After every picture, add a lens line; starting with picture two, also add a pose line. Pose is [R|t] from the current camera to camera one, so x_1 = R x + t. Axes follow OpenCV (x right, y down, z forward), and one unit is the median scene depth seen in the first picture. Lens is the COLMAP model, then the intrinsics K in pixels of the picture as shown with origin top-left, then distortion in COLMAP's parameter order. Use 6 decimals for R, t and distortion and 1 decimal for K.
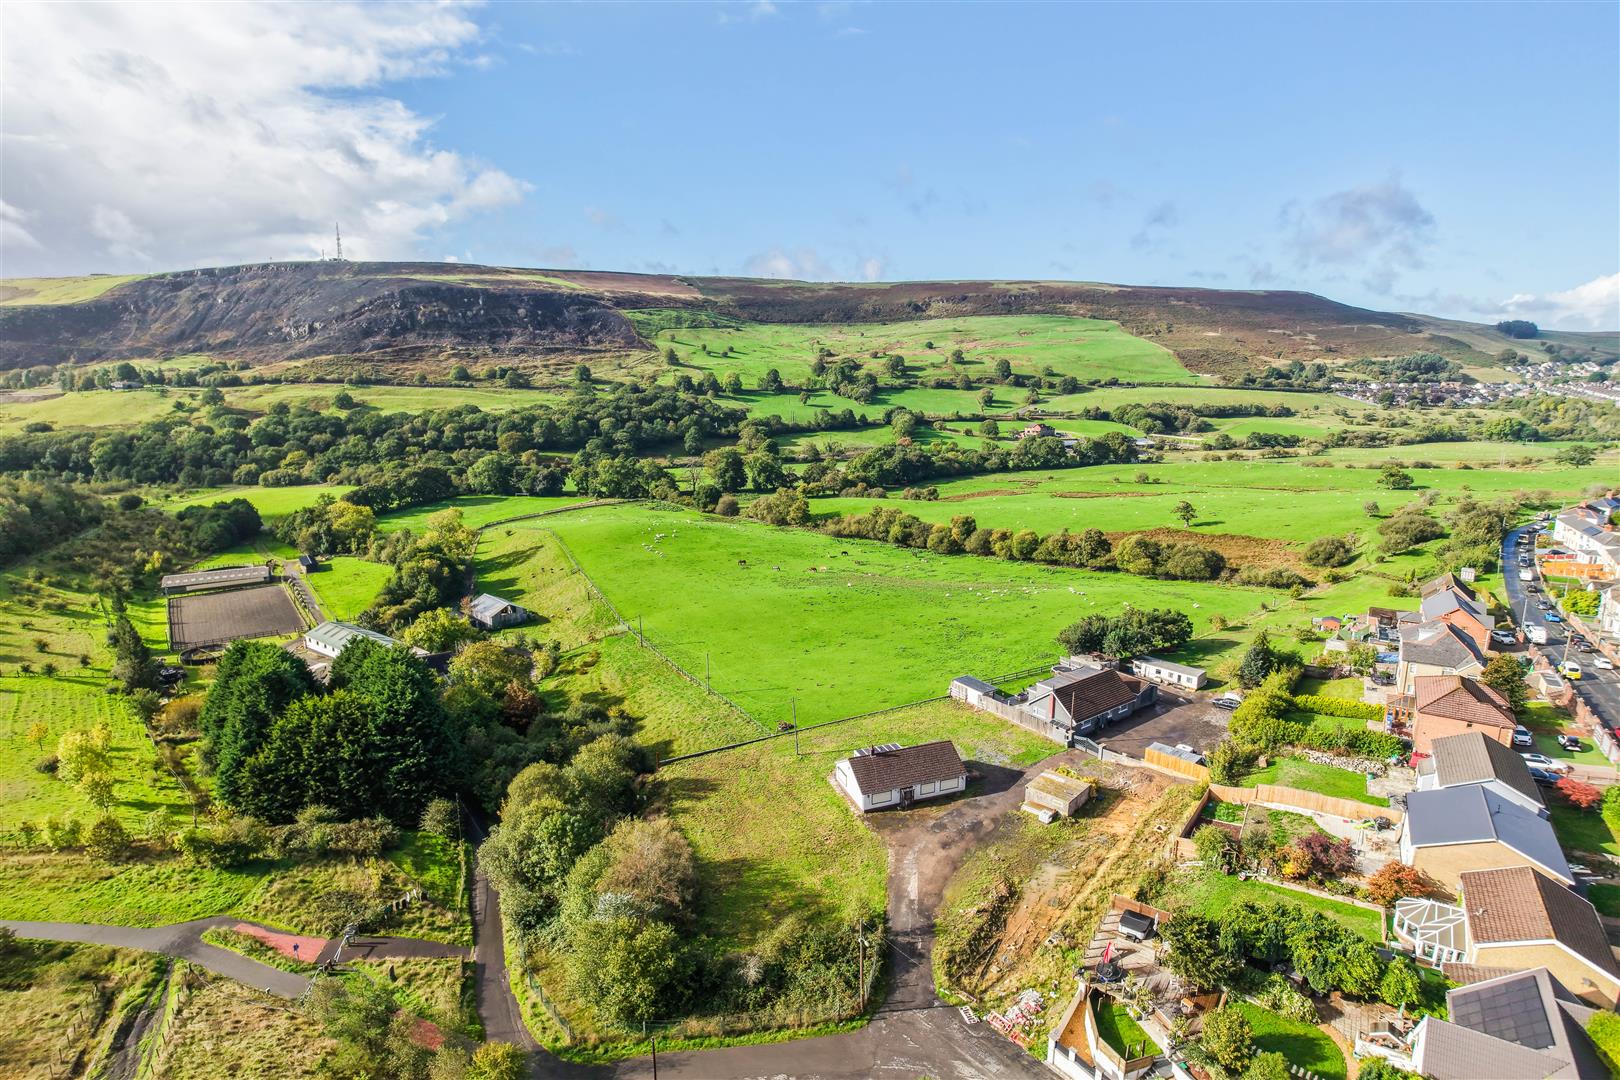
lens RADIAL K [[823.5, 0, 810.0], [0, 823.5, 540.0], [0, 0, 1]] dist [-0.034244, -0.024742]
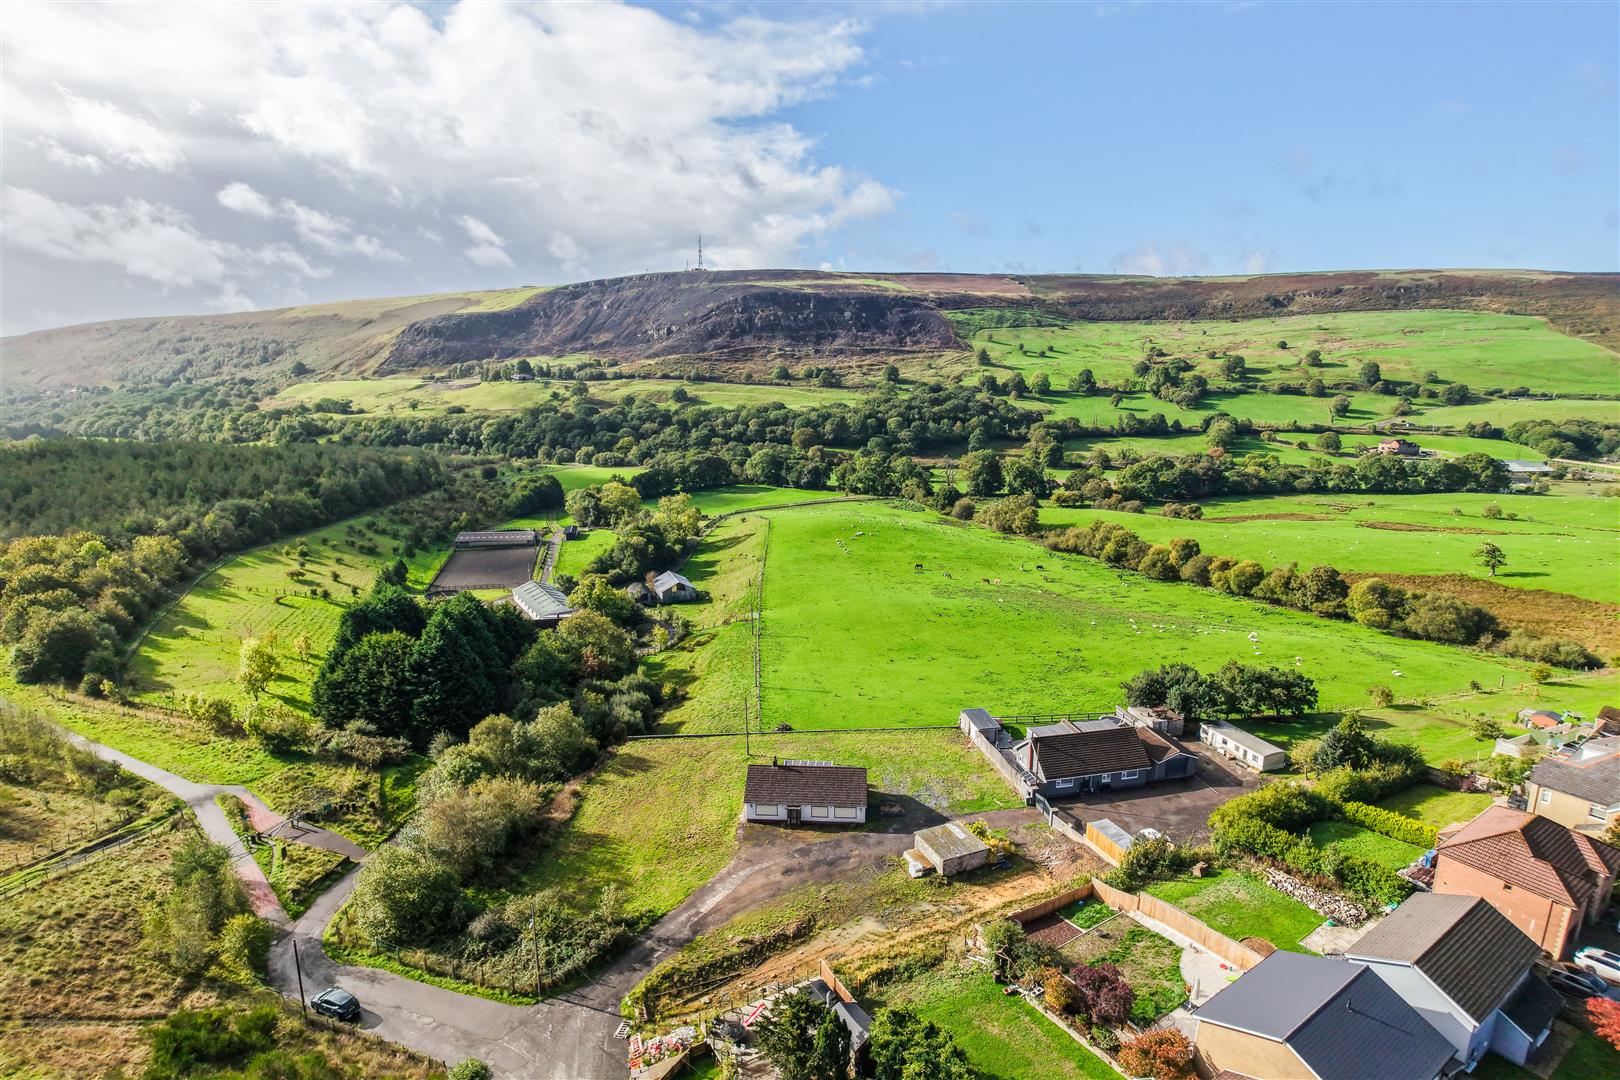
lens RADIAL K [[826.4, 0, 804.1], [0, 826.4, 534.7], [0, 0, 1]] dist [-0.060193, 0.001204]
pose [[0.910679, 0.081312, -0.405034, 0.057801], [-0.083876, 0.996410, 0.011445, -0.003088], [0.404511, 0.023550, 0.914230, 0.013965]]
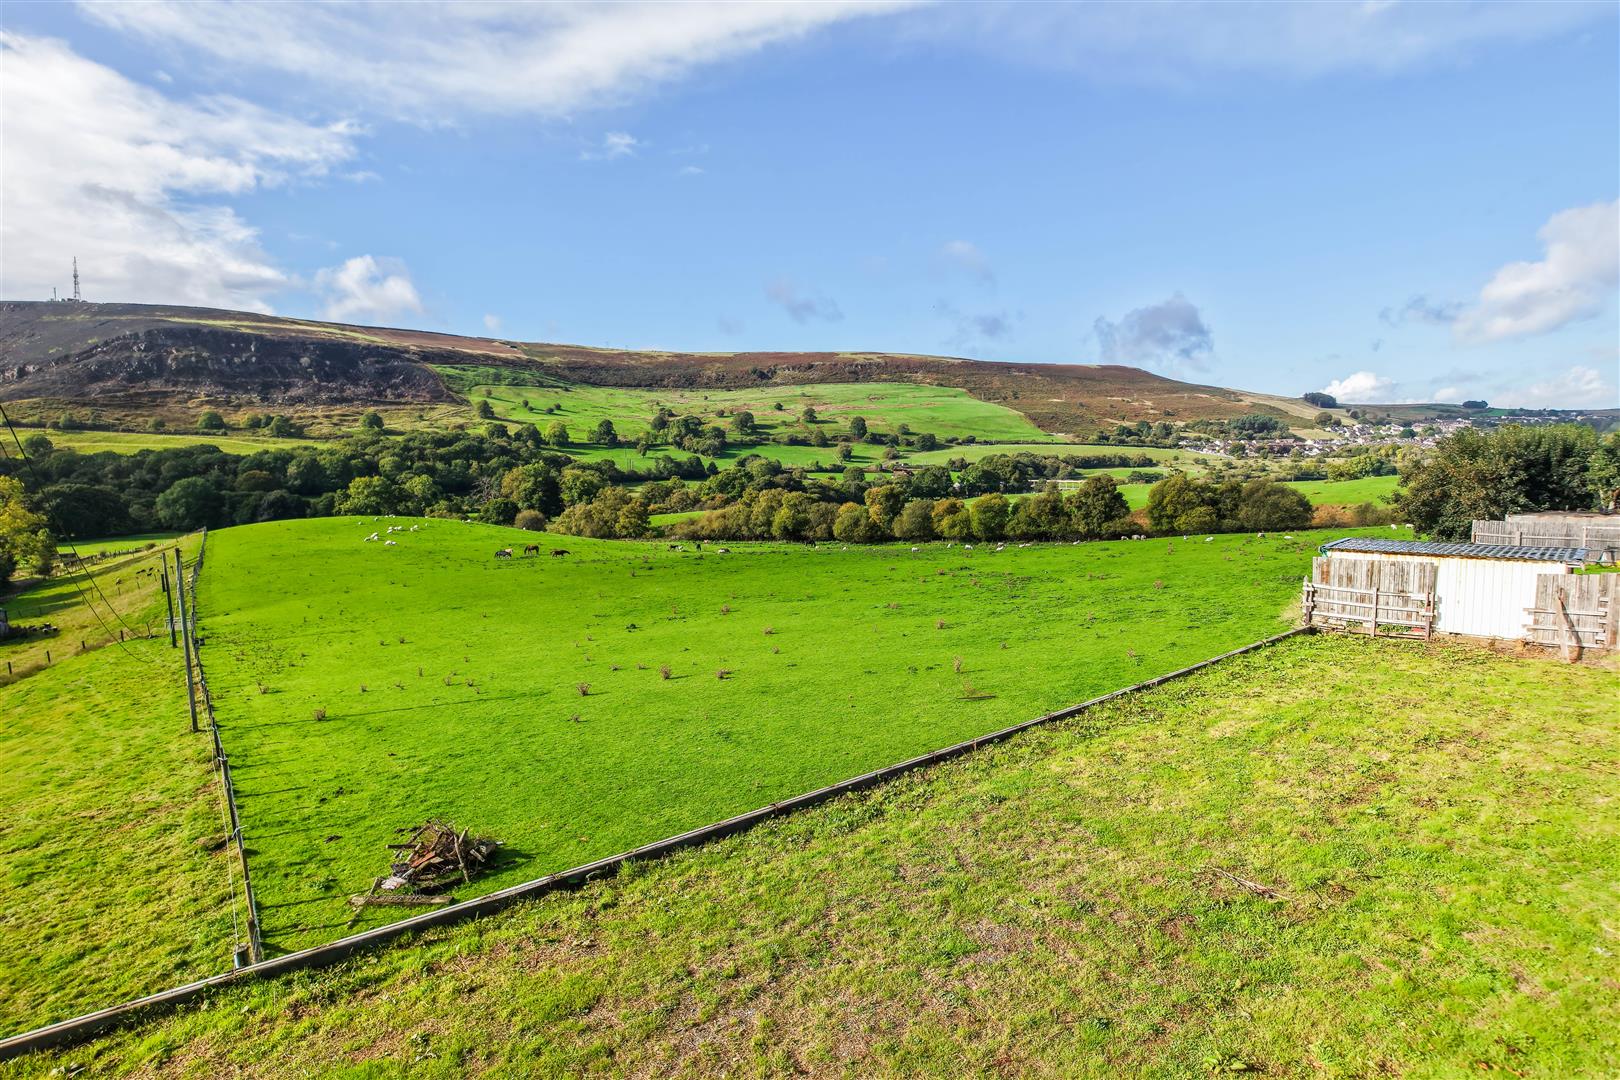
lens RADIAL K [[820.1, 0, 810.0], [0, 820.1, 540.0], [0, 0, 1]] dist [-0.044462, -0.006080]
pose [[0.981722, -0.021992, 0.189048, 0.001119], [0.044503, 0.992290, -0.115669, 0.029241], [-0.185046, 0.121968, 0.975132, 0.129287]]
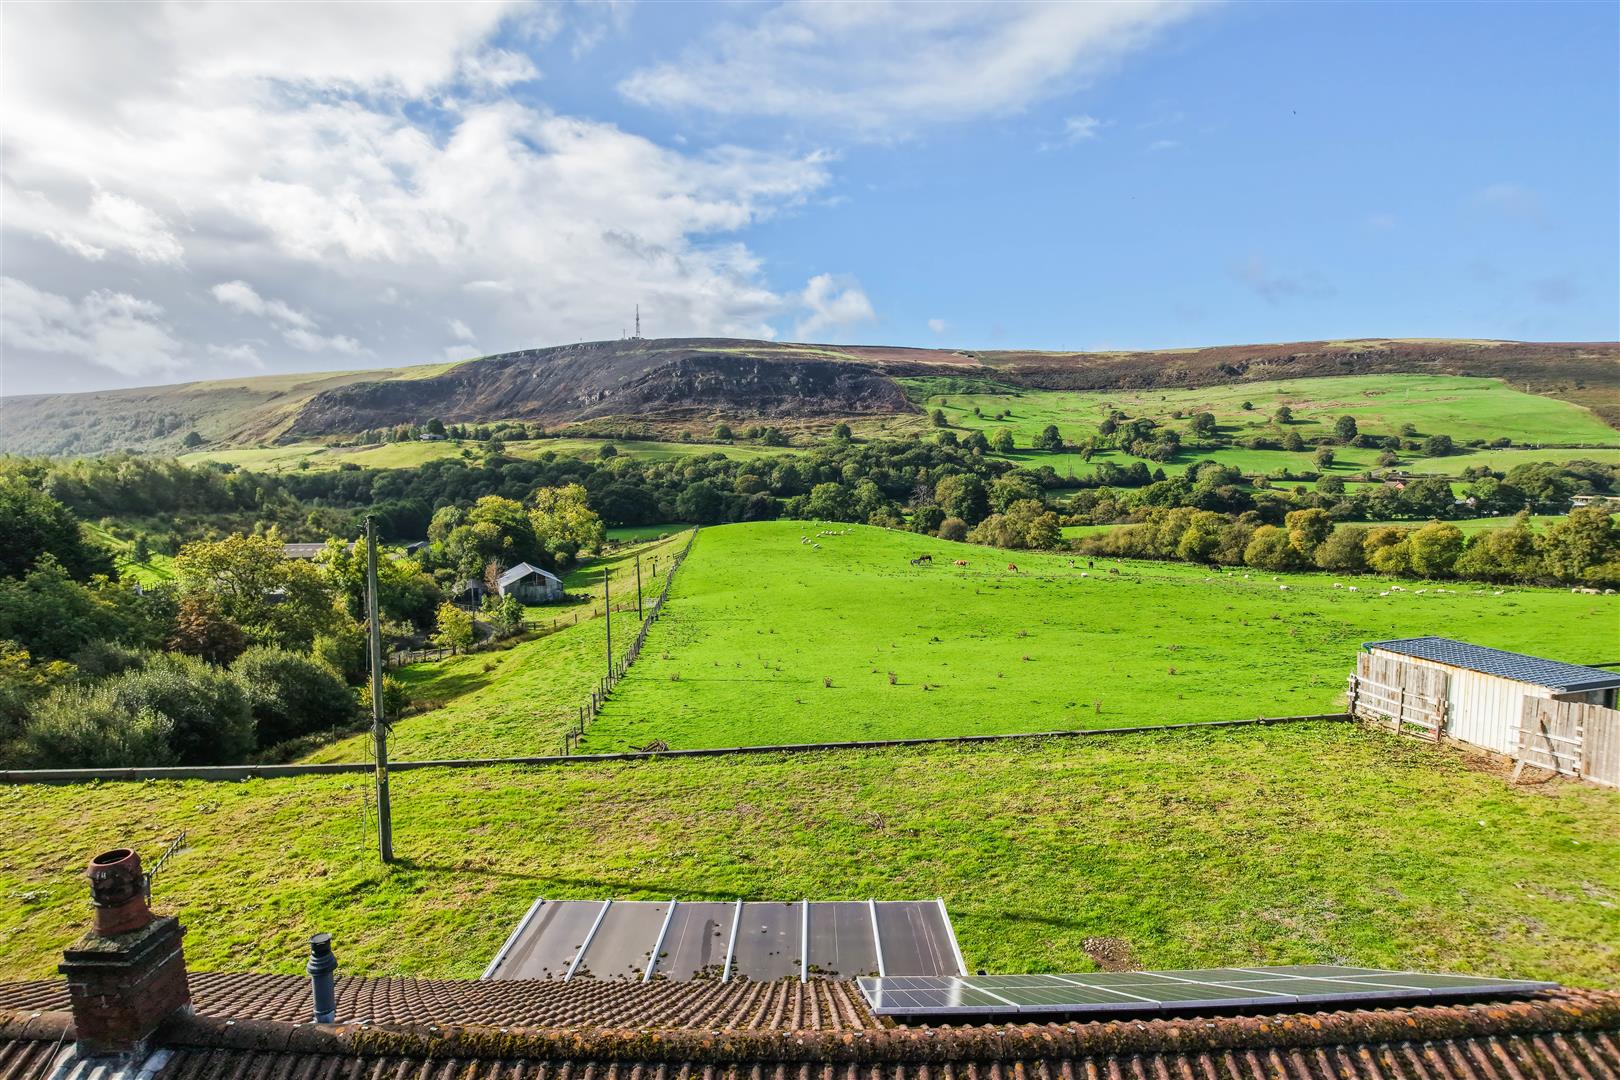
lens RADIAL K [[821.8, 0, 806.0], [0, 821.8, 541.1], [0, 0, 1]] dist [-0.054308, -0.002170]
pose [[0.937259, 0.028161, -0.347496, 0.016374], [-0.070101, 0.991598, -0.108717, 0.027765], [0.341515, 0.126256, 0.931358, 0.115655]]
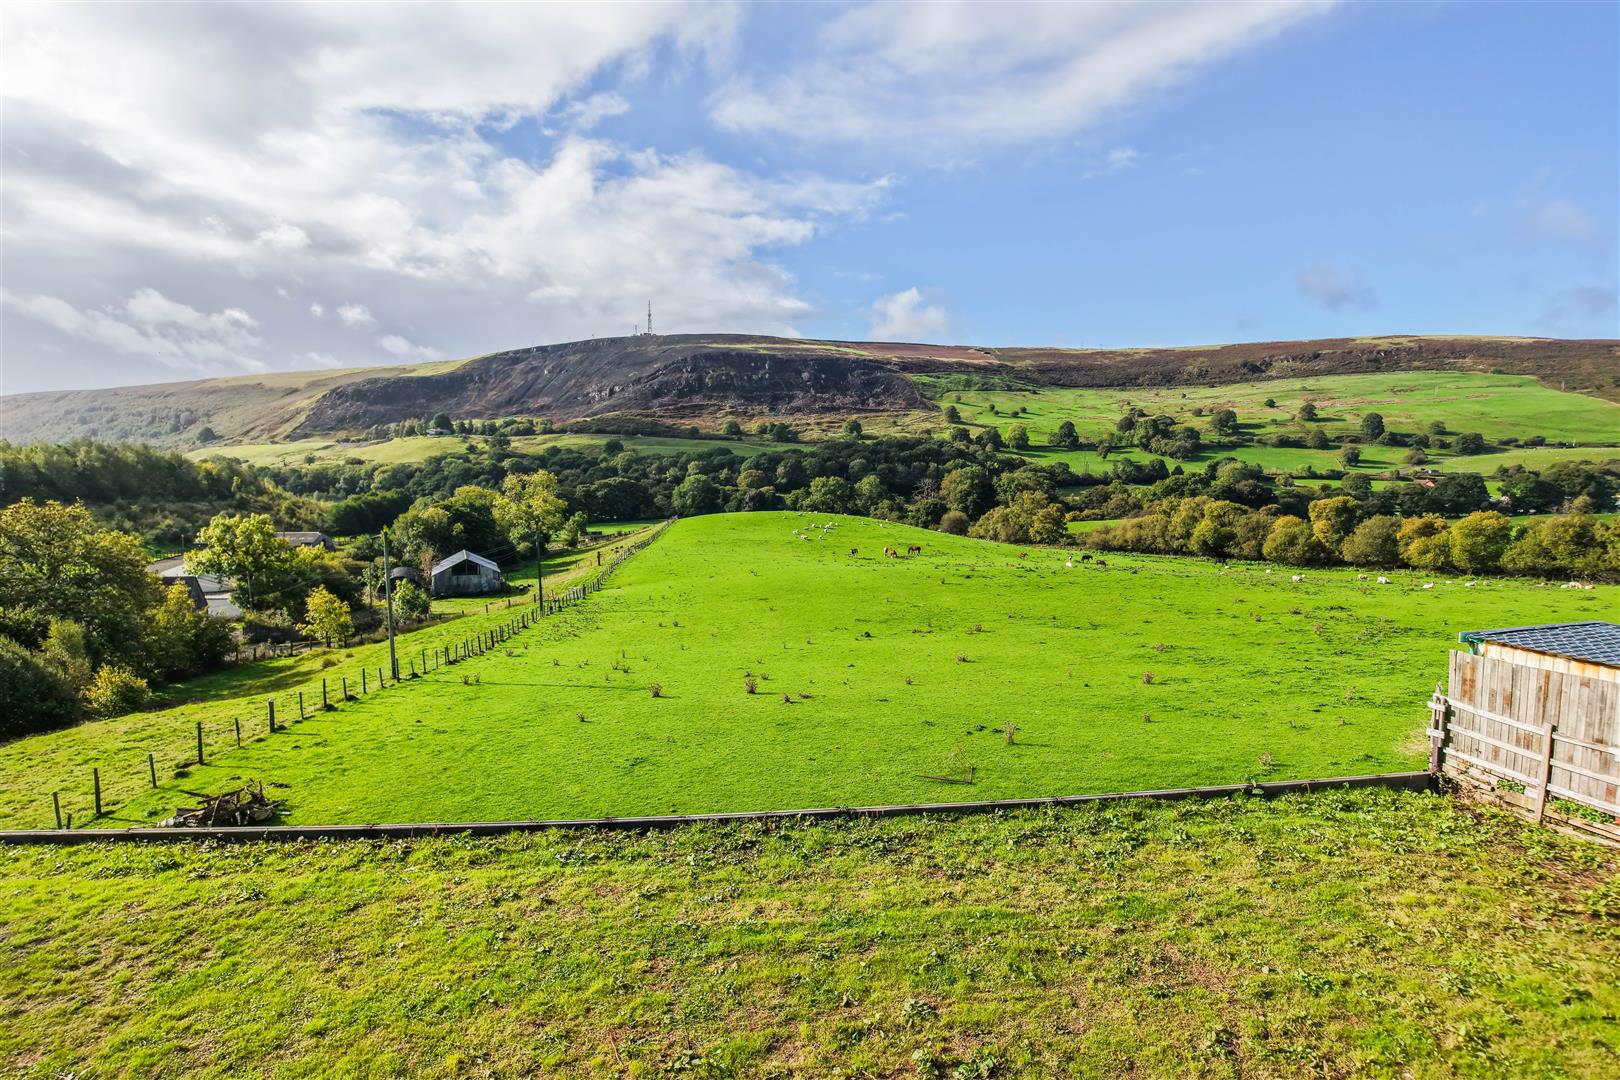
lens RADIAL K [[821.8, 0, 806.0], [0, 821.8, 541.1], [0, 0, 1]] dist [-0.054308, -0.002170]
pose [[0.929024, 0.033463, -0.368503, 0.020142], [-0.078299, 0.991128, -0.107395, 0.027674], [0.361640, 0.128626, 0.923402, 0.135595]]
